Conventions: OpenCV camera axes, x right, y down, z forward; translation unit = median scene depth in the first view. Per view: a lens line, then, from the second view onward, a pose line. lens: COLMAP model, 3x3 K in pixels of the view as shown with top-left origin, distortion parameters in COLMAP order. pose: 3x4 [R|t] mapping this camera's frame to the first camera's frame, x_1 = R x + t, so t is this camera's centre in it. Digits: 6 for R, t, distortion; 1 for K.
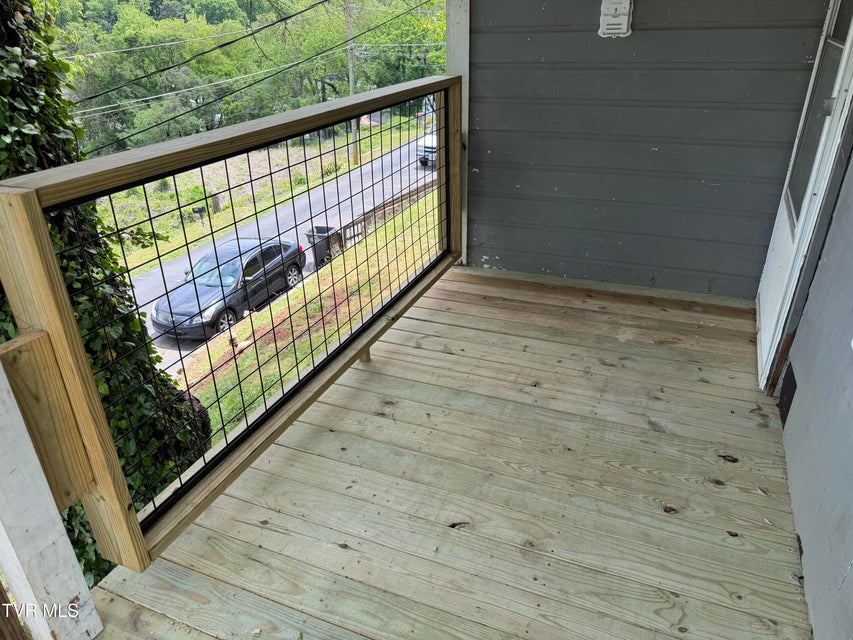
lens RADIAL K [[611.4, 0, 430.0], [0, 611.4, 322.1], [0, 0, 1]] dist [0.042274, -0.045463]
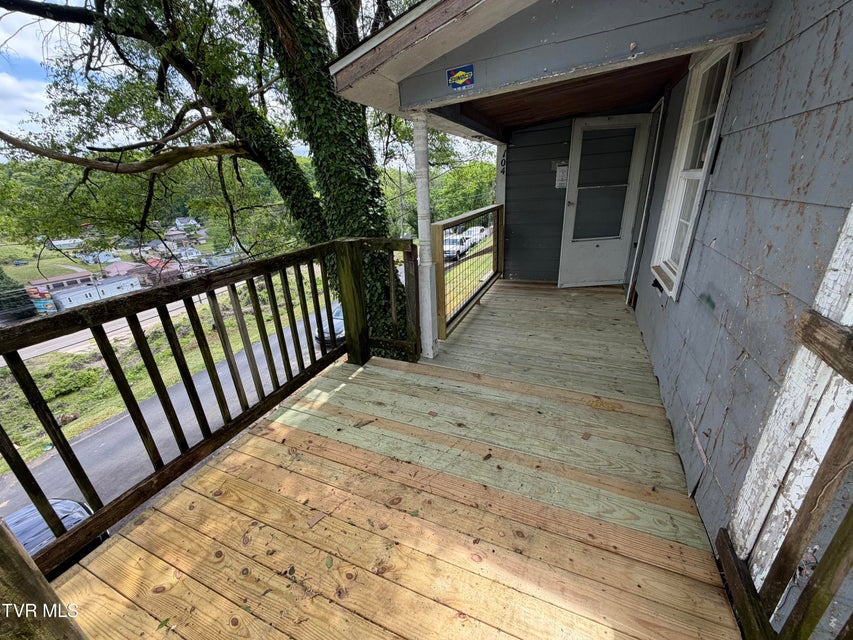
lens RADIAL K [[338.6, 0, 421.8], [0, 338.6, 319.0], [0, 0, 1]] dist [-0.009203, 0.002042]
pose [[0.998754, -0.020139, -0.045670, -0.300019], [0.015824, 0.995546, -0.092936, 0.274295], [0.047338, 0.092098, 0.994624, -0.524822]]
